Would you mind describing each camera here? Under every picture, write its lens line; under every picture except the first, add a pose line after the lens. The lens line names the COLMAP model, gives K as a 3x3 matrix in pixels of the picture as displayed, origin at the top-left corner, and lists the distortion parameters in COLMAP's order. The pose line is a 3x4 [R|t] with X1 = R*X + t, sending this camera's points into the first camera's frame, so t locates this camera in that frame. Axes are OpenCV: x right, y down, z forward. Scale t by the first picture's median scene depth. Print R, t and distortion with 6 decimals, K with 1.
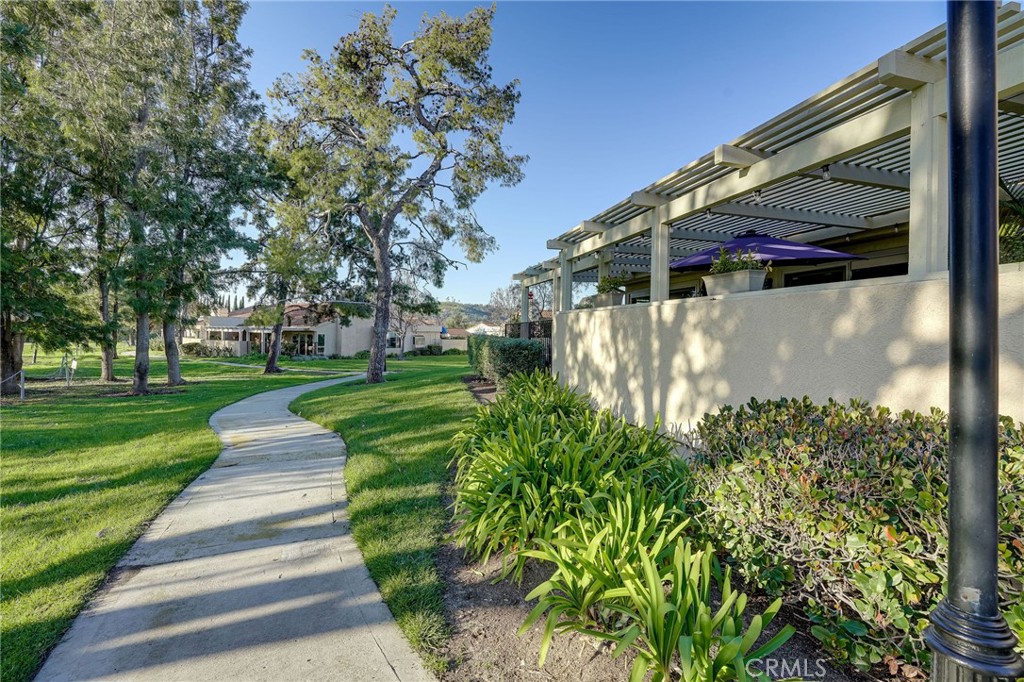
lens RADIAL K [[476.2, 0, 515.8], [0, 476.2, 339.4], [0, 0, 1]] dist [-0.036475, 0.010905]
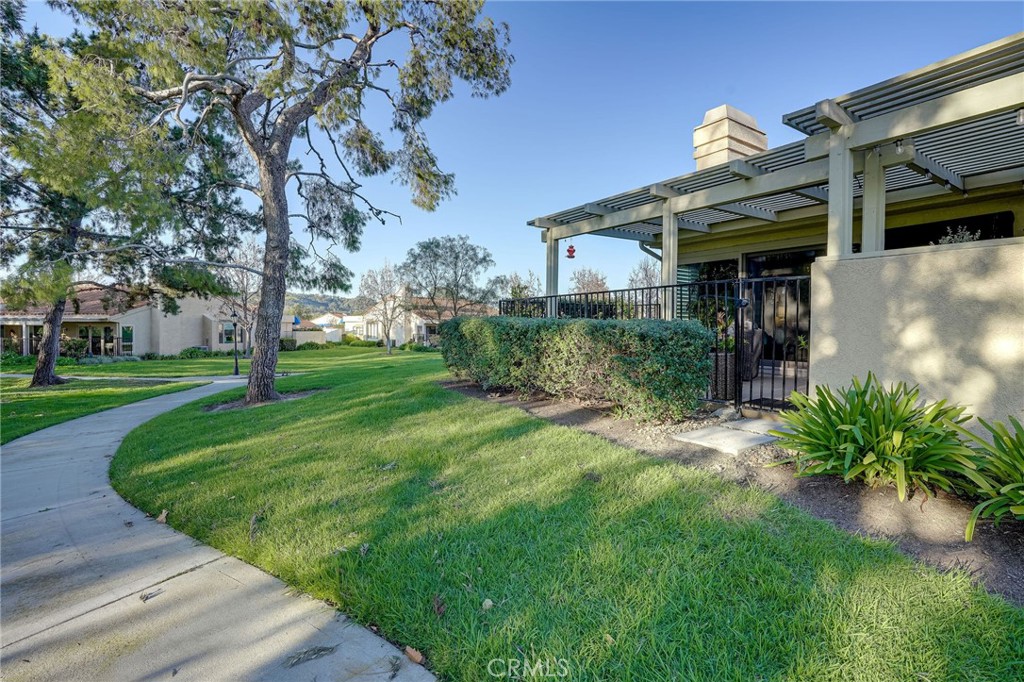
lens RADIAL K [[476.2, 0, 511.7], [0, 476.2, 339.9], [0, 0, 1]] dist [-0.036475, 0.010905]
pose [[0.949474, -0.022262, 0.313054, -0.123001], [0.015347, 0.999581, 0.024536, 0.002379], [-0.313469, -0.018492, 0.949418, 0.222886]]
